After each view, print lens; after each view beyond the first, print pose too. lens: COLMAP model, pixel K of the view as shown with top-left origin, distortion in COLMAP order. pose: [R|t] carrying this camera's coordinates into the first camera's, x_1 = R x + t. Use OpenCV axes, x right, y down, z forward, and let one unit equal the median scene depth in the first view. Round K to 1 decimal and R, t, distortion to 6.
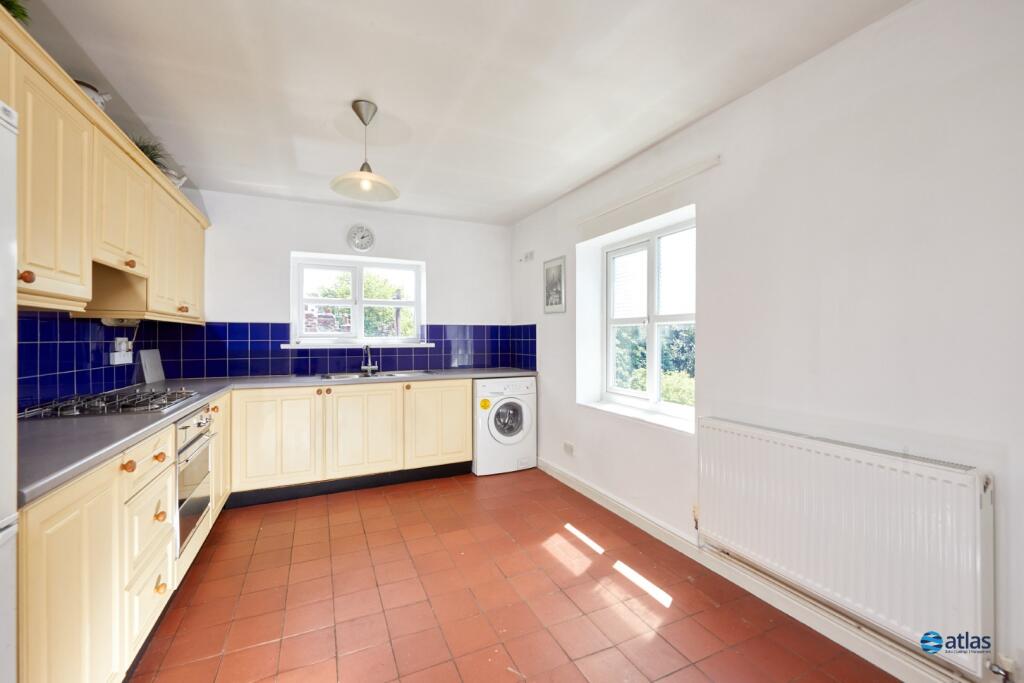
lens RADIAL K [[410.4, 0, 510.2], [0, 410.4, 337.0], [0, 0, 1]] dist [0.013991, -0.000457]
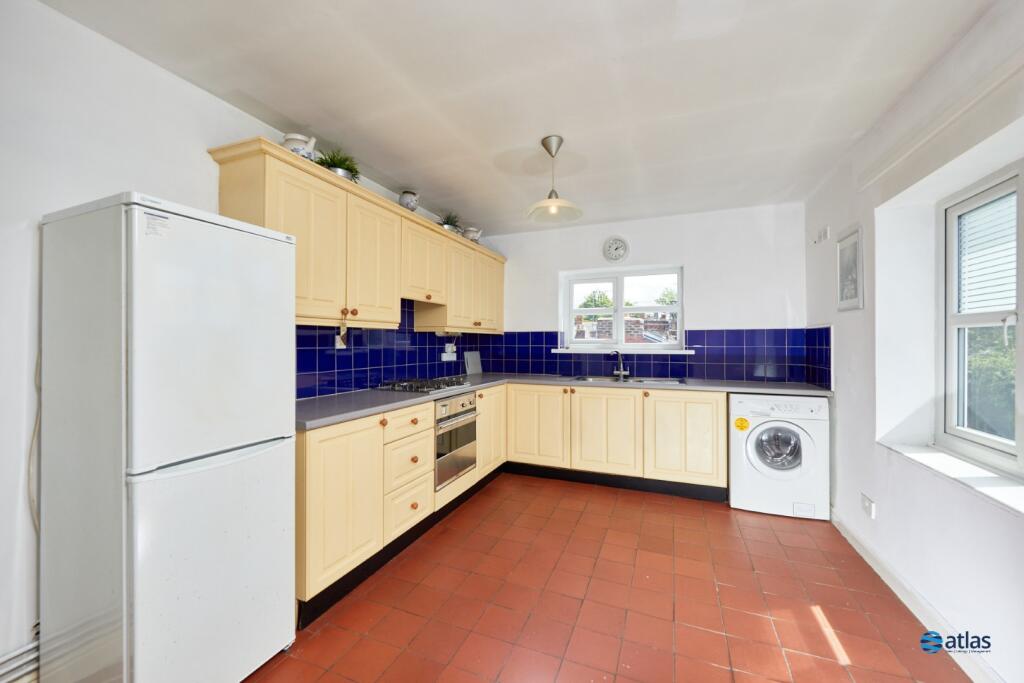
lens RADIAL K [[410.4, 0, 509.8], [0, 410.4, 338.5], [0, 0, 1]] dist [0.013991, -0.000457]
pose [[0.688957, -0.005293, -0.724783, 0.225084], [-0.000238, 0.999972, -0.007529, -0.004265], [0.724802, 0.005360, 0.688936, 0.081560]]
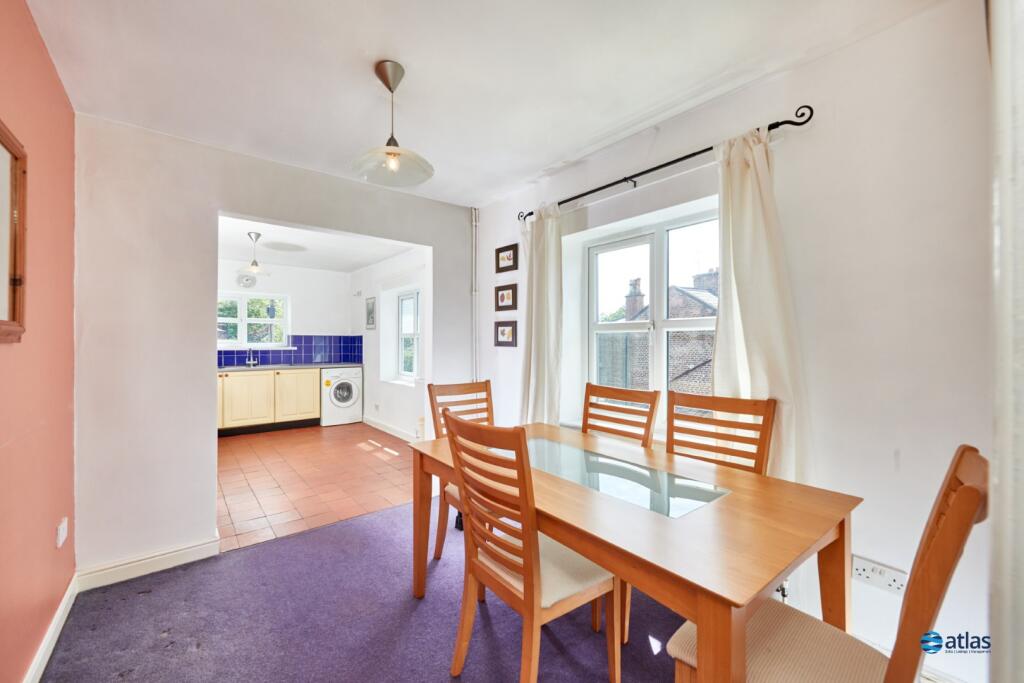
lens RADIAL K [[392.2, 0, 481.2], [0, 392.2, 341.9], [0, 0, 1]] dist [0.001994, 0.000086]
pose [[0.974869, 0.002041, 0.222768, 0.194903], [-0.002352, 0.999997, 0.001132, -0.009038], [-0.222765, -0.001628, 0.974871, -0.710785]]
